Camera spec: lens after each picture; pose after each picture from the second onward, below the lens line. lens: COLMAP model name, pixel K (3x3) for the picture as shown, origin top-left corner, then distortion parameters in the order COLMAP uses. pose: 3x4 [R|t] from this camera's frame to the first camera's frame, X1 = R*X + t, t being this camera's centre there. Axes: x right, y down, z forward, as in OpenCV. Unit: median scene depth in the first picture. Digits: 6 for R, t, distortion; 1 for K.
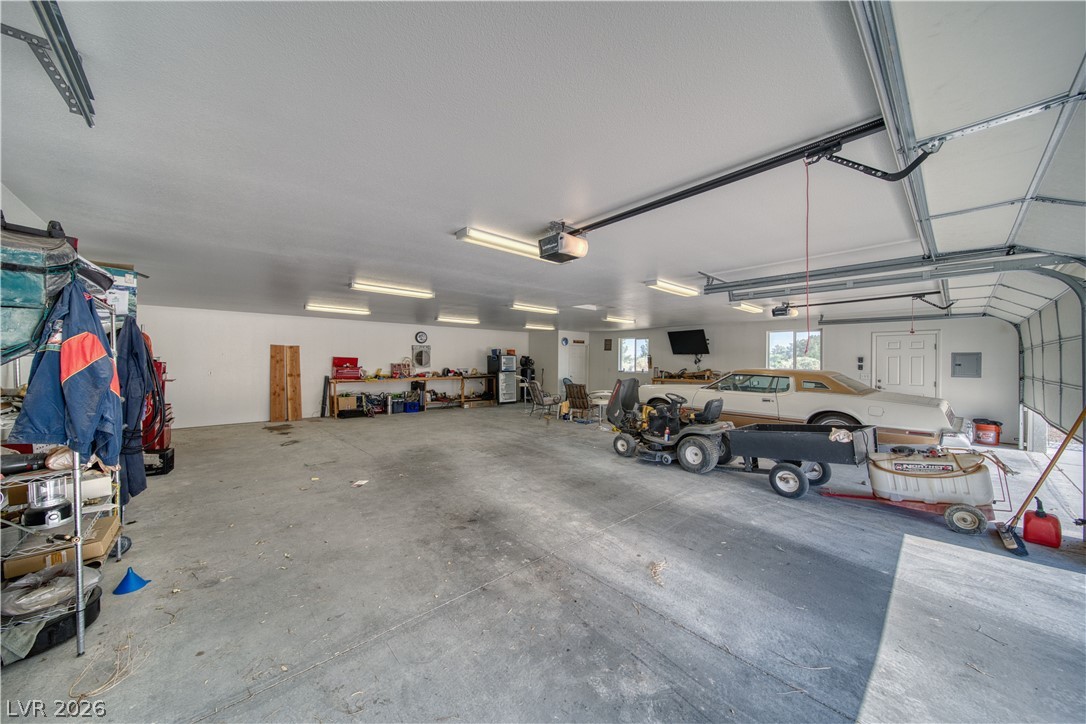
lens RADIAL K [[379.1, 0, 543.1], [0, 379.1, 360.6], [0, 0, 1]] dist [0.000364, -0.002523]
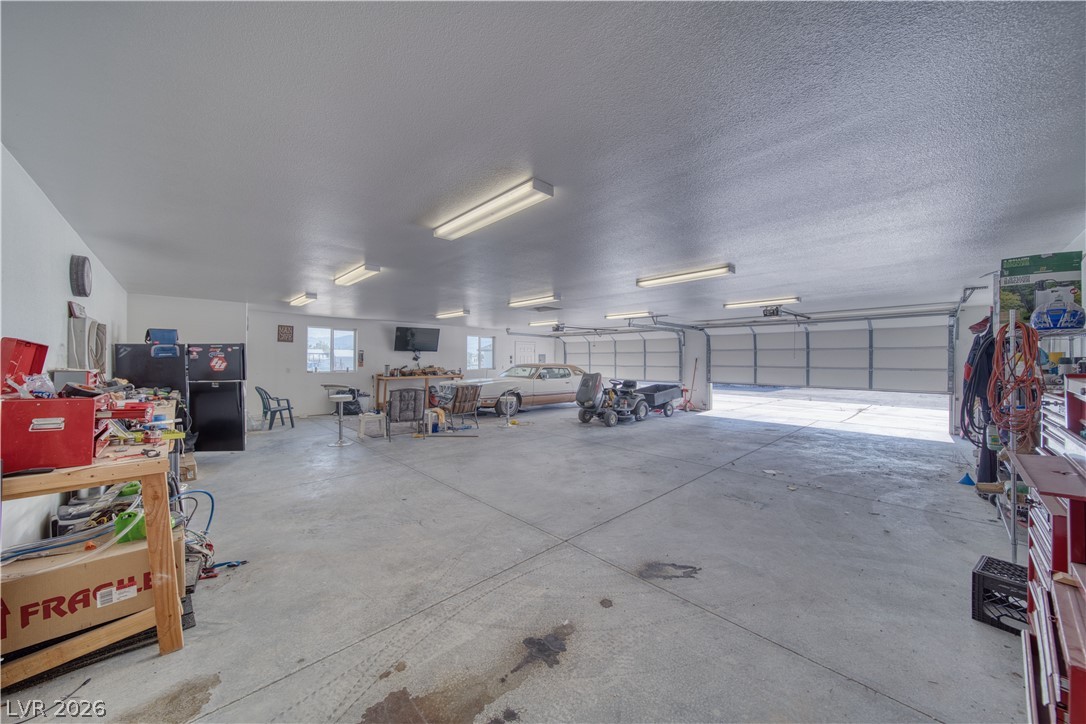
lens RADIAL K [[379.1, 0, 543.1], [0, 379.1, 360.6], [0, 0, 1]] dist [0.000364, -0.002523]
pose [[-0.014177, -0.006995, 0.999875, -0.609486], [-0.003441, 0.999970, 0.006947, 0.000002], [-0.999894, -0.003342, -0.014201, 0.665818]]
